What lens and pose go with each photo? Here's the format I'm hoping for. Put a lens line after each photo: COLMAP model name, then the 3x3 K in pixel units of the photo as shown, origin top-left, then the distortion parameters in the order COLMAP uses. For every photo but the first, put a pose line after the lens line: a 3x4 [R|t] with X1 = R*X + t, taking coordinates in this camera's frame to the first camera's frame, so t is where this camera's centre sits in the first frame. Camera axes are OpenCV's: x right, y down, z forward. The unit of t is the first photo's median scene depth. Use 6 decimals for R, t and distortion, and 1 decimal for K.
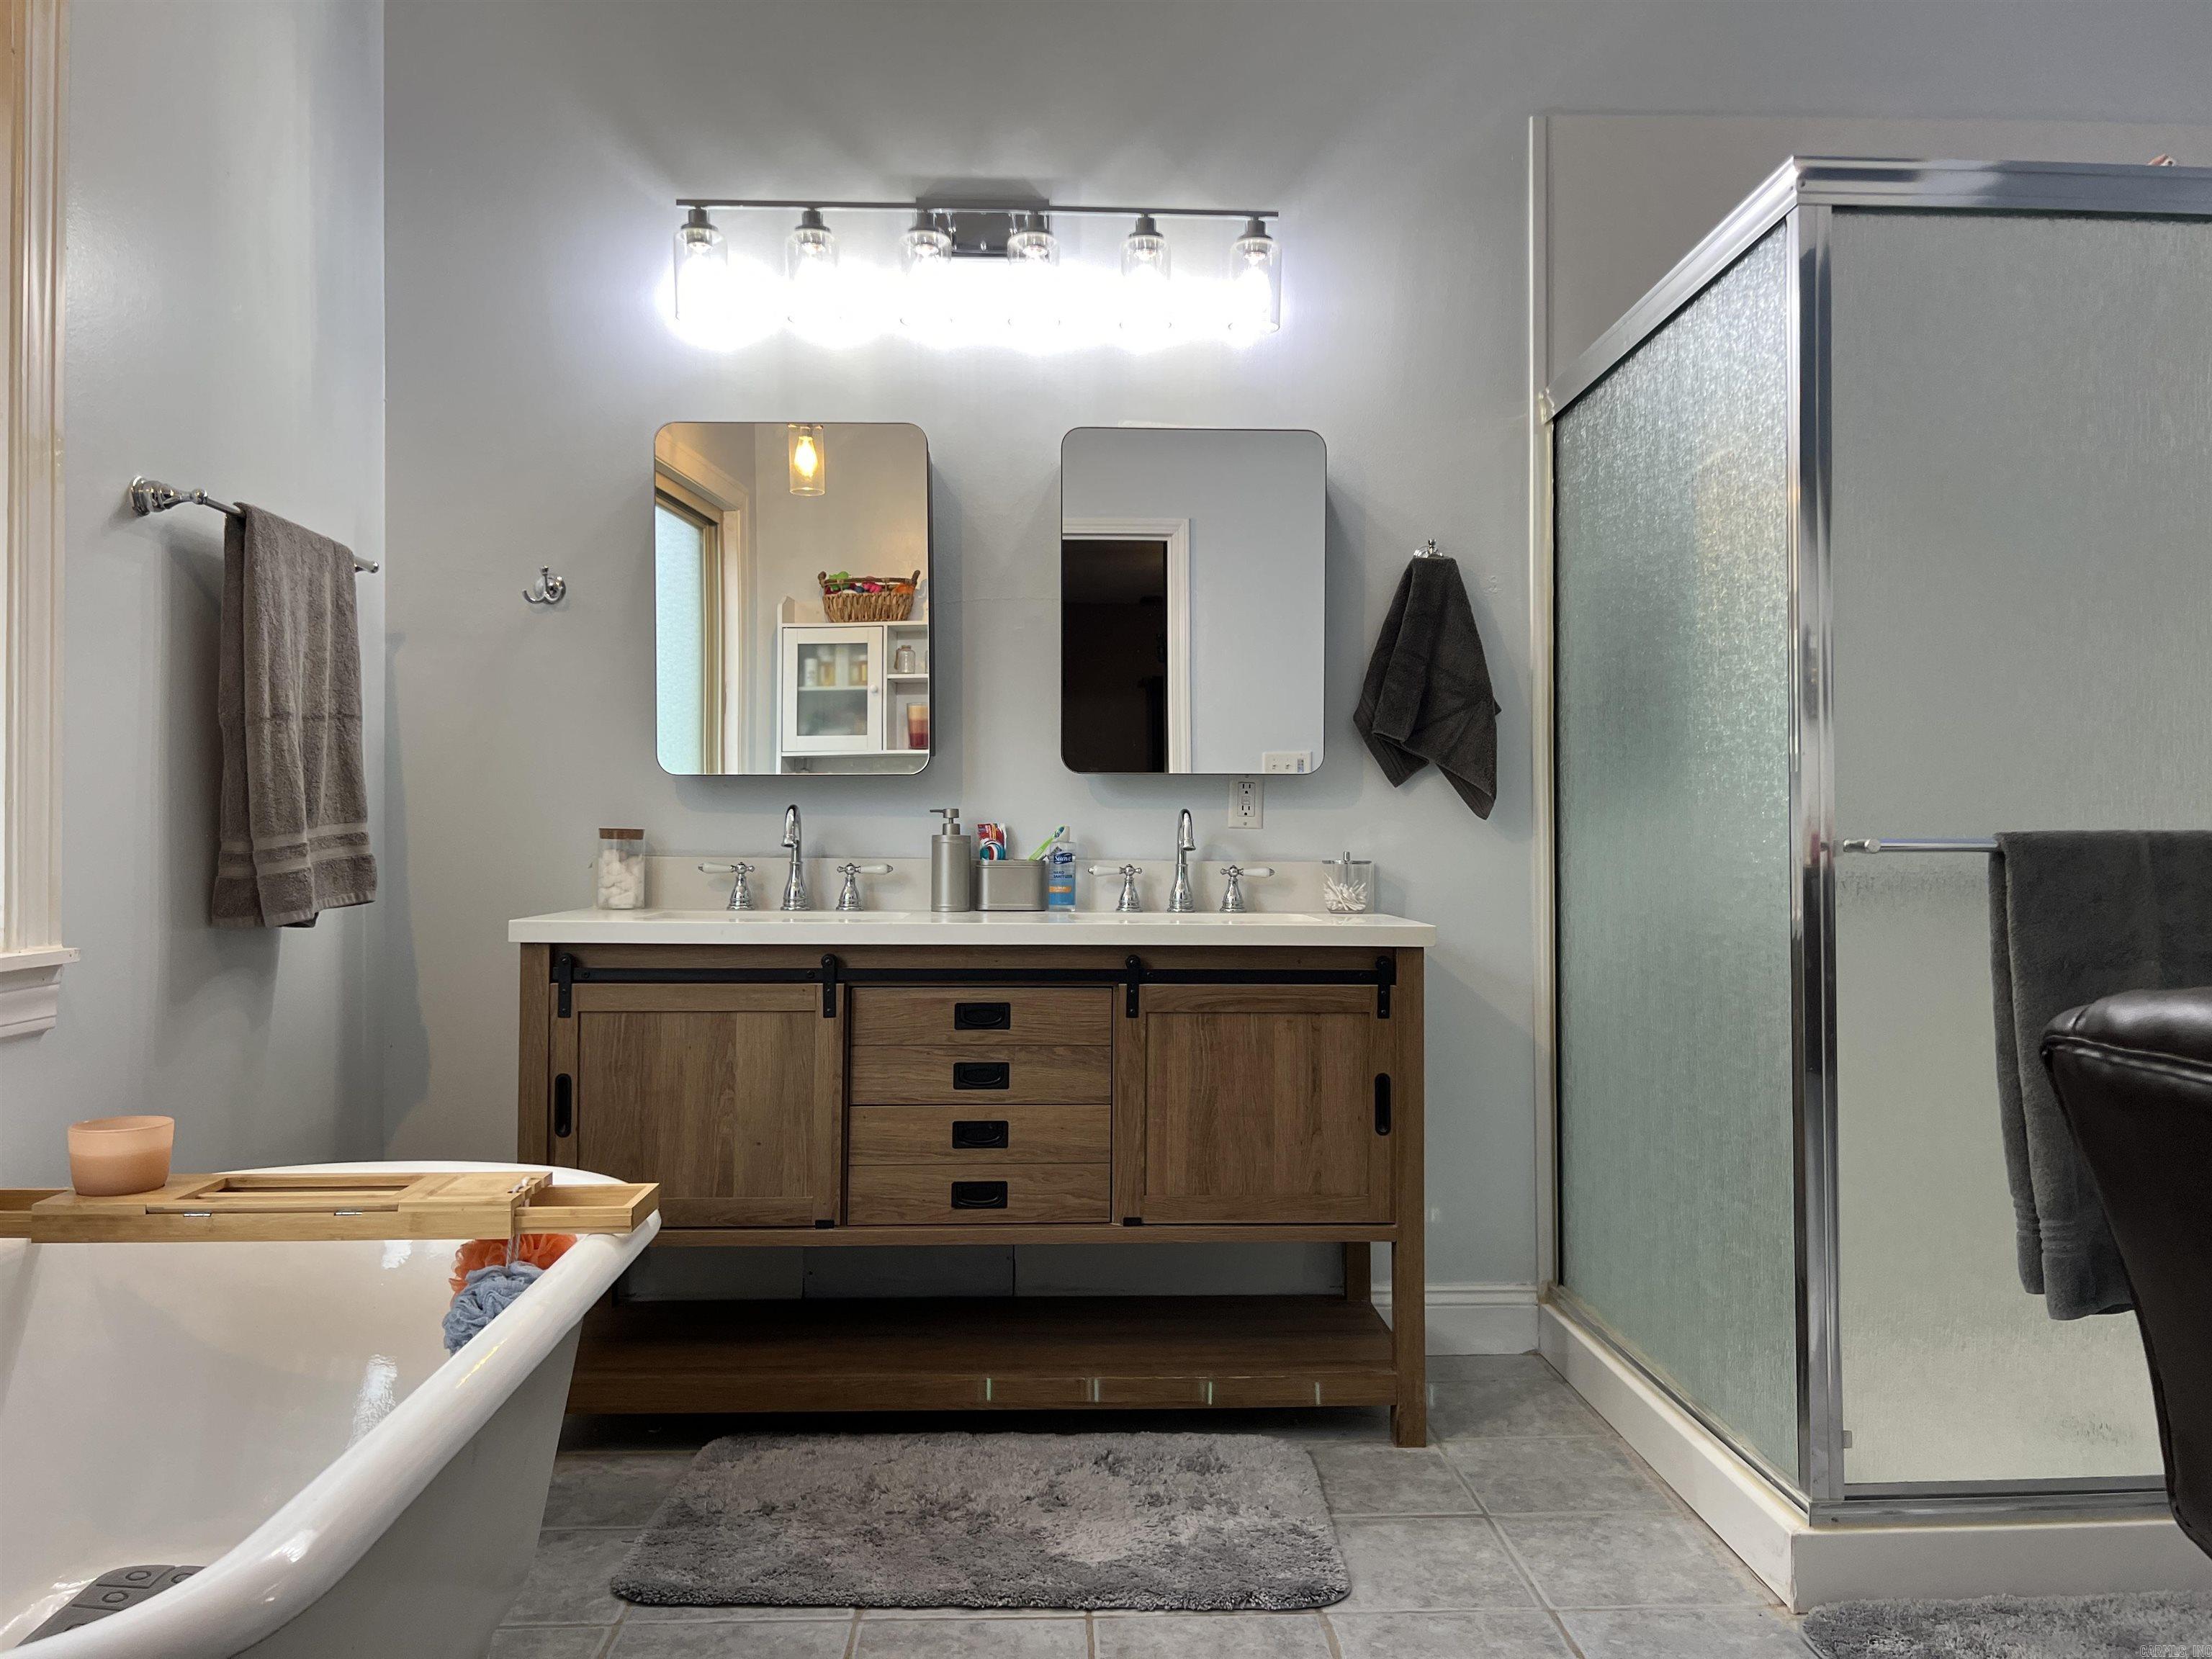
lens RADIAL K [[1671.9, 0, 1106.0], [0, 1671.9, 829.5], [0, 0, 1]] dist [0.096706, -0.122200]
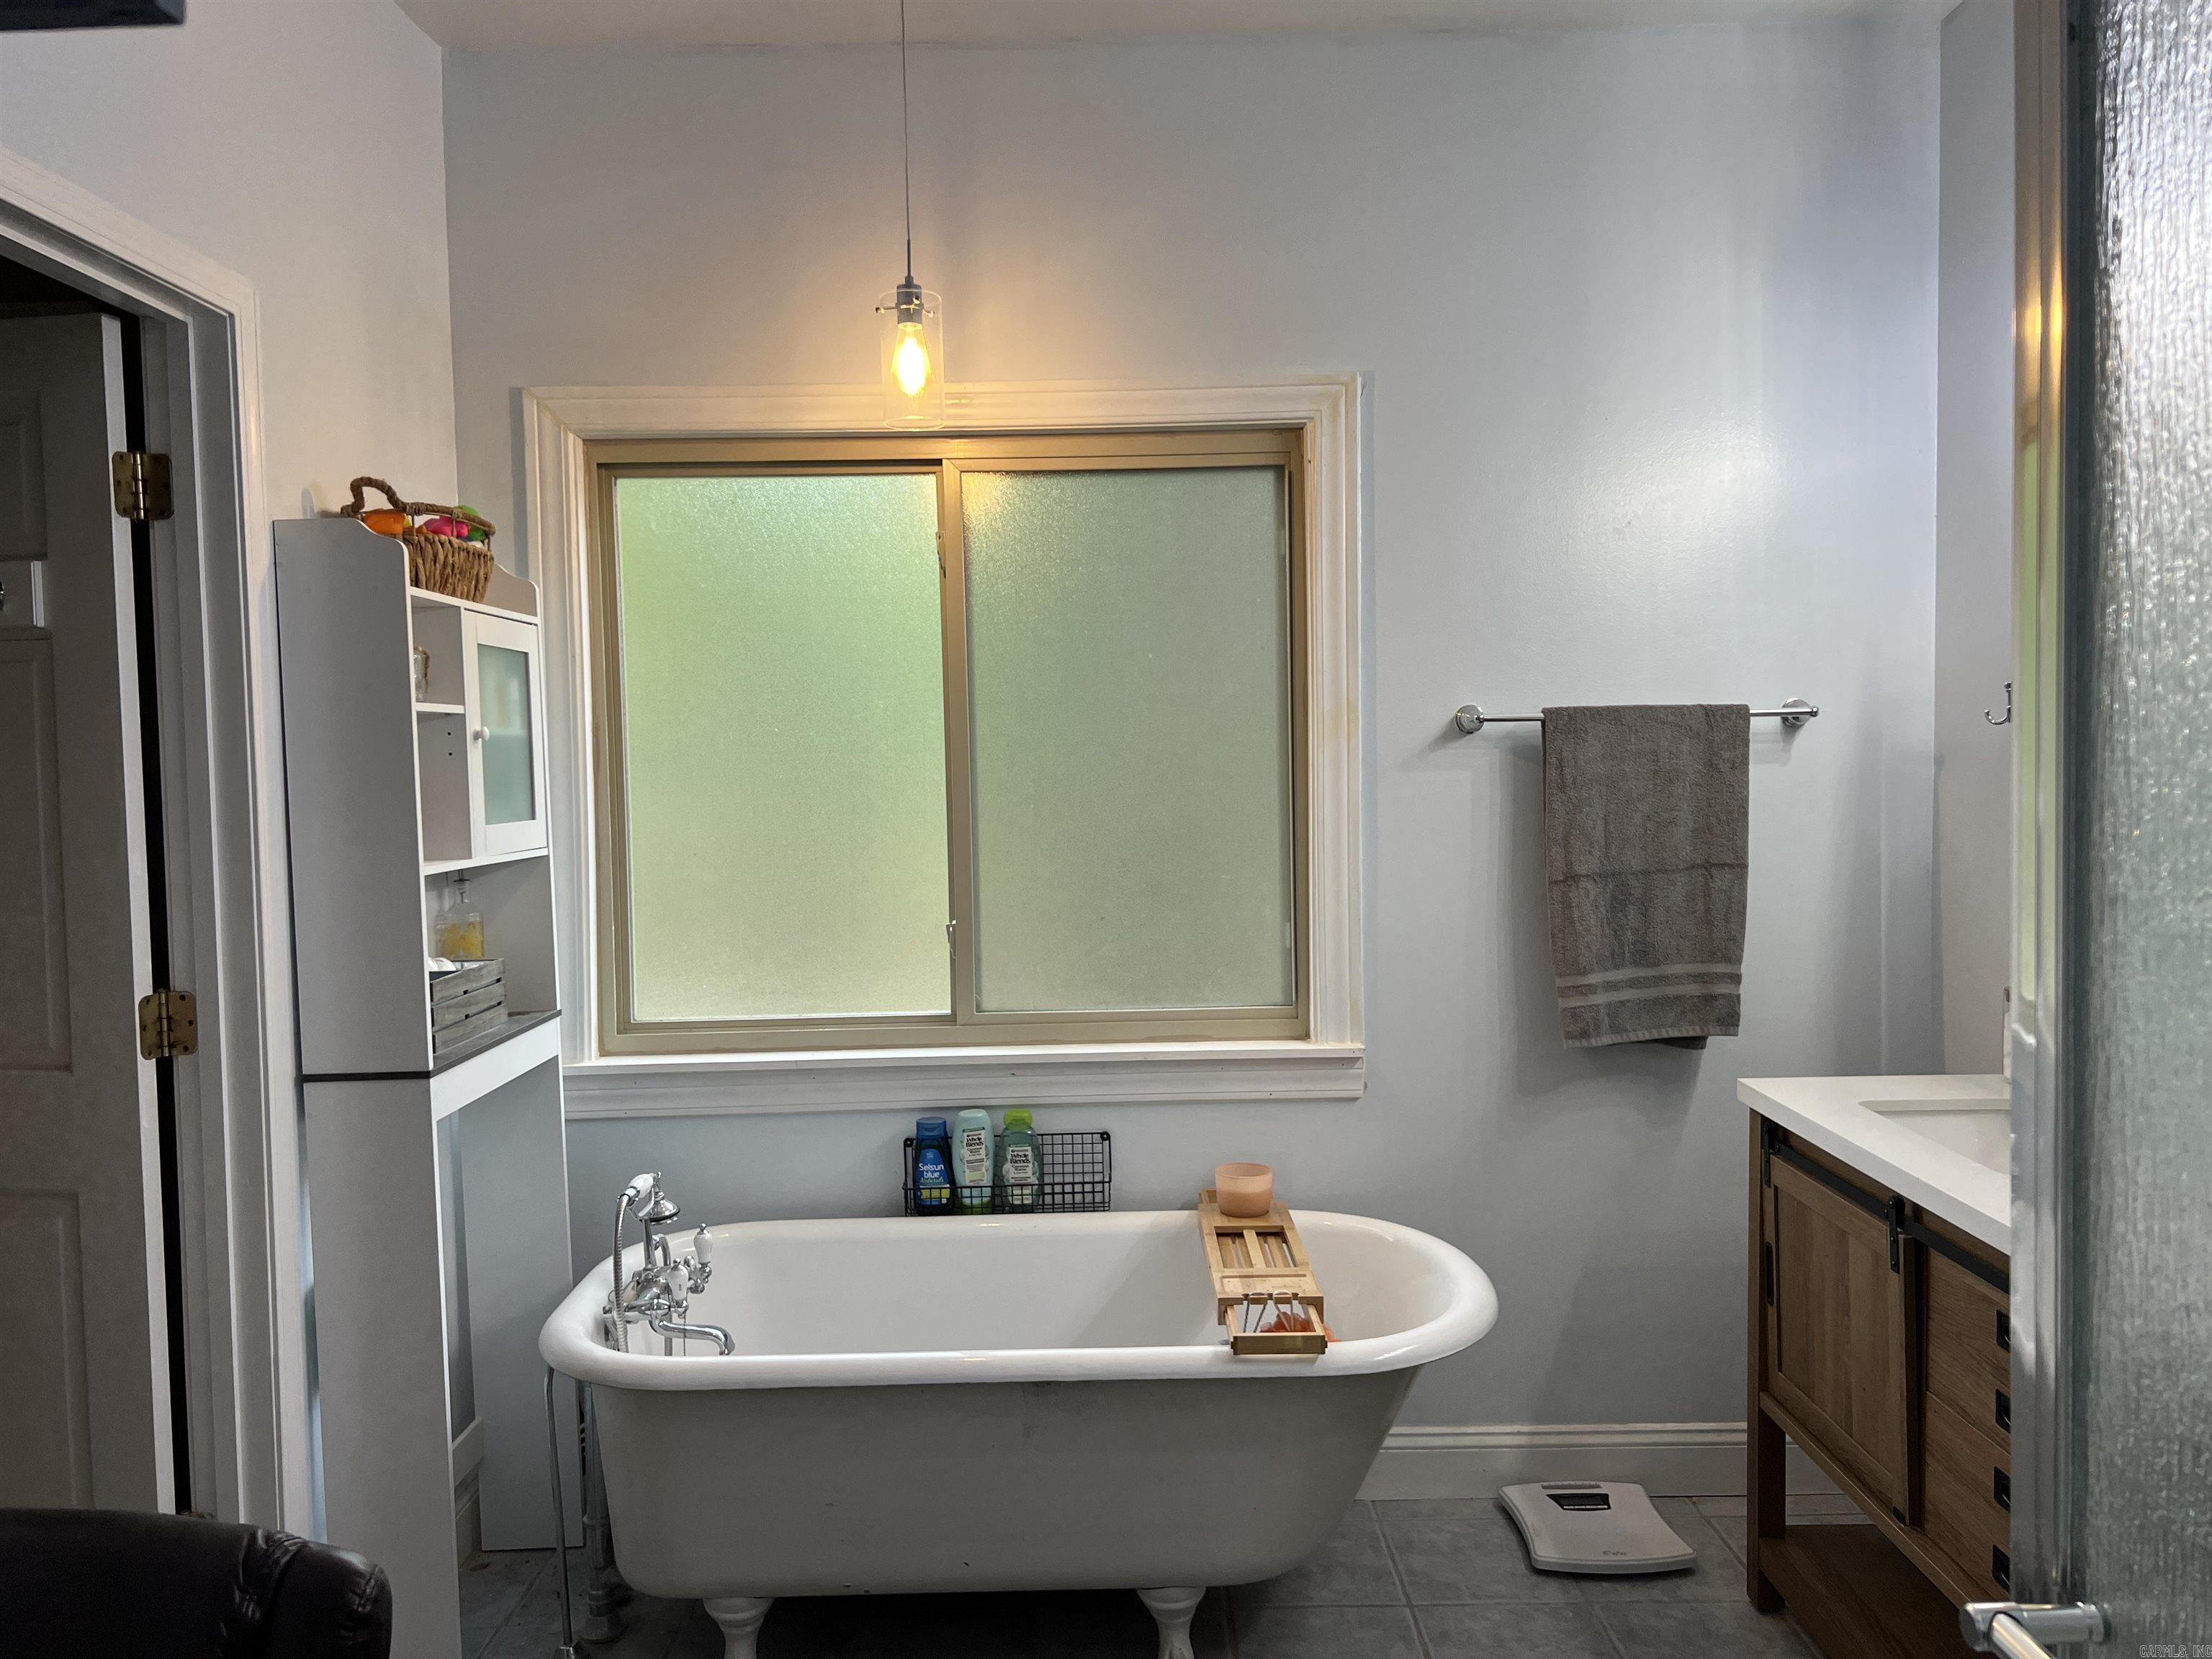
lens RADIAL K [[1671.9, 0, 1106.0], [0, 1671.9, 829.5], [0, 0, 1]] dist [0.096706, -0.122200]
pose [[-0.046202, 0.053607, -0.997493, 0.757353], [0.022058, 0.998370, 0.052633, -0.178351], [0.998689, -0.019570, -0.047310, 0.738329]]
